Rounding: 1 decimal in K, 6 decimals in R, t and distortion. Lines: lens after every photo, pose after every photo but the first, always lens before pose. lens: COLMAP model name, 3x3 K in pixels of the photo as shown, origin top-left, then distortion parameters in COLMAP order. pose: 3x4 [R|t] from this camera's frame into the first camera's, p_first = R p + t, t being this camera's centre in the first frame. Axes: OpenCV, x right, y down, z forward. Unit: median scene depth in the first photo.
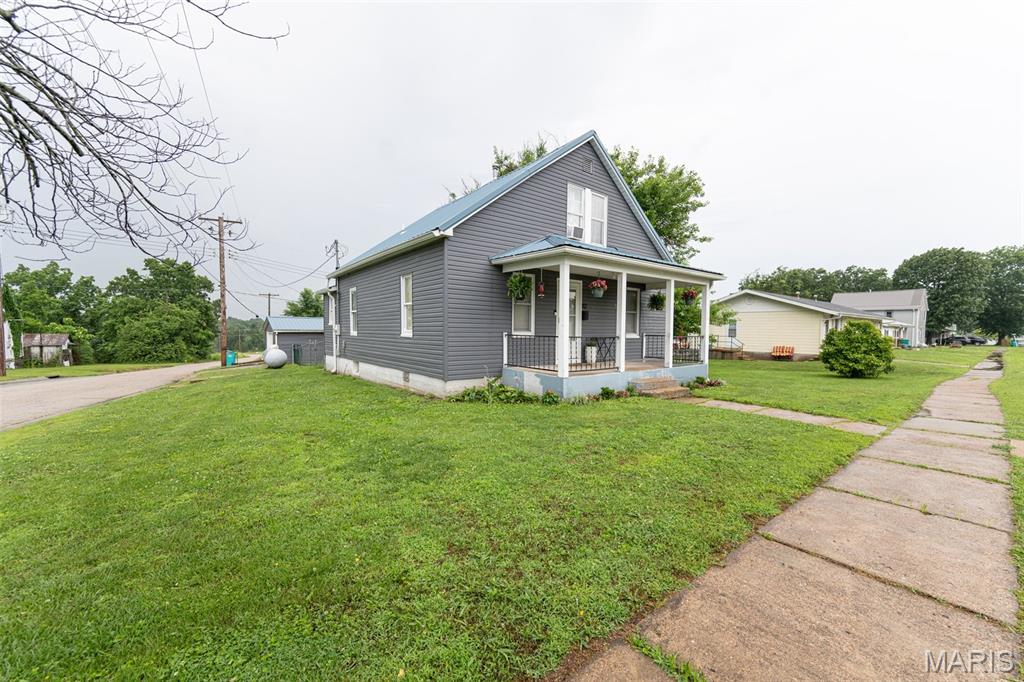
lens RADIAL K [[400.7, 0, 512.0], [0, 400.7, 341.0], [0, 0, 1]] dist [0.001542, 0.000091]
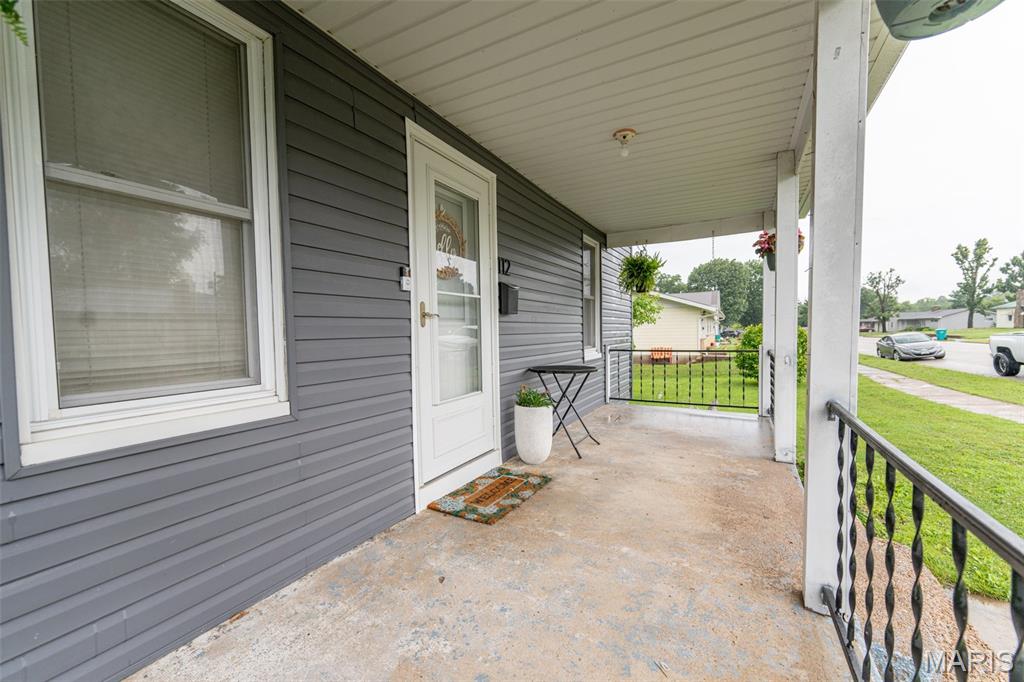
lens RADIAL K [[400.7, 0, 512.0], [0, 400.7, 341.0], [0, 0, 1]] dist [0.001542, 0.000091]
pose [[0.922694, -0.029895, 0.384372, 0.072605], [0.030773, 0.999519, 0.003869, -0.034037], [-0.384303, 0.008258, 0.923170, 0.729230]]
